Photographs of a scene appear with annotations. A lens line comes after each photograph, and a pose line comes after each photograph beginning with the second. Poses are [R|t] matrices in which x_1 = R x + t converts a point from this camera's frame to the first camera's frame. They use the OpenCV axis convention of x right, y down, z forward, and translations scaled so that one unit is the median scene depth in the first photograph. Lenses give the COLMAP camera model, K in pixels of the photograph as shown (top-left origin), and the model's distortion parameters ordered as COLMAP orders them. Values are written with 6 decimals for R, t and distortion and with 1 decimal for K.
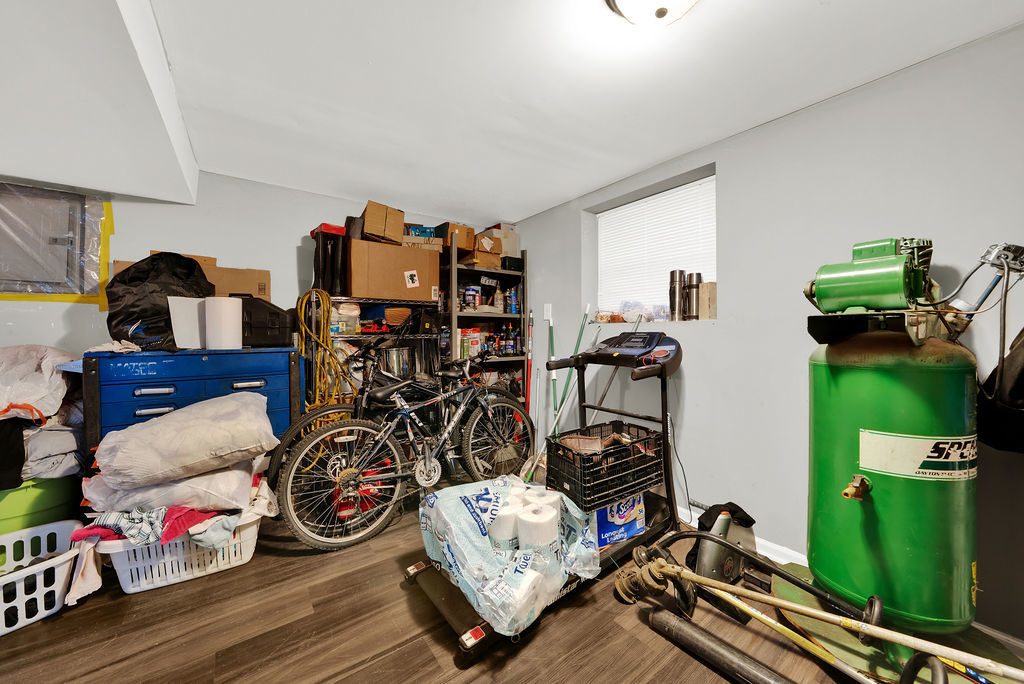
lens RADIAL K [[365.1, 0, 511.9], [0, 365.1, 339.4], [0, 0, 1]] dist [-0.019115, -0.000003]
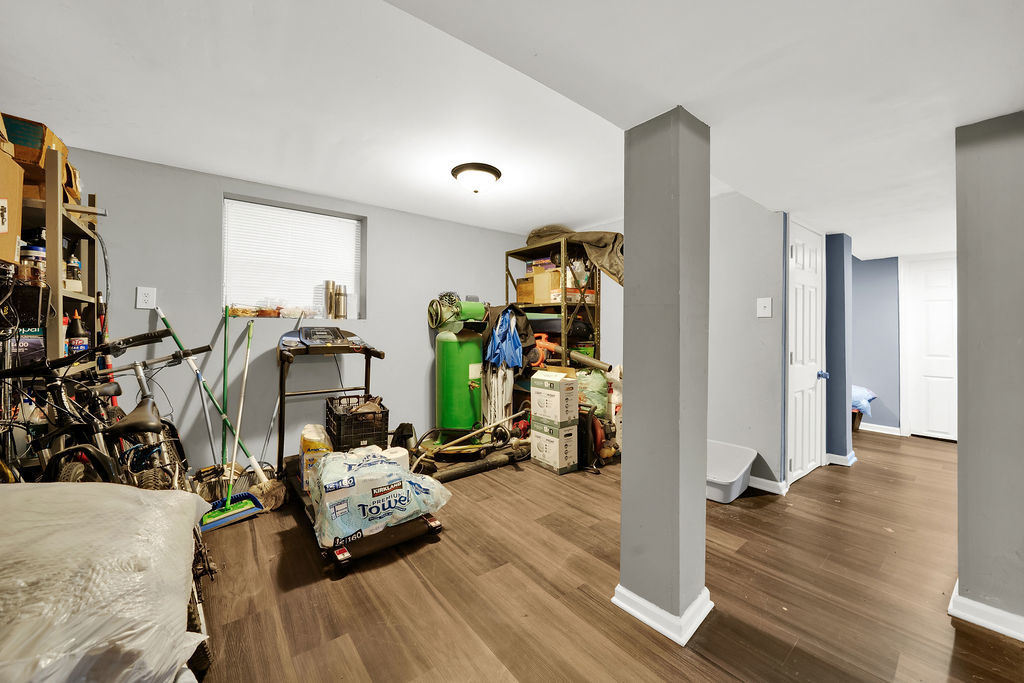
lens RADIAL K [[365.1, 0, 511.9], [0, 365.1, 338.9], [0, 0, 1]] dist [-0.019115, -0.000003]
pose [[-0.037893, -0.027296, 0.998909, -0.945036], [0.009321, 0.999574, 0.027667, -0.007308], [-0.999238, 0.010359, -0.037623, 0.399374]]
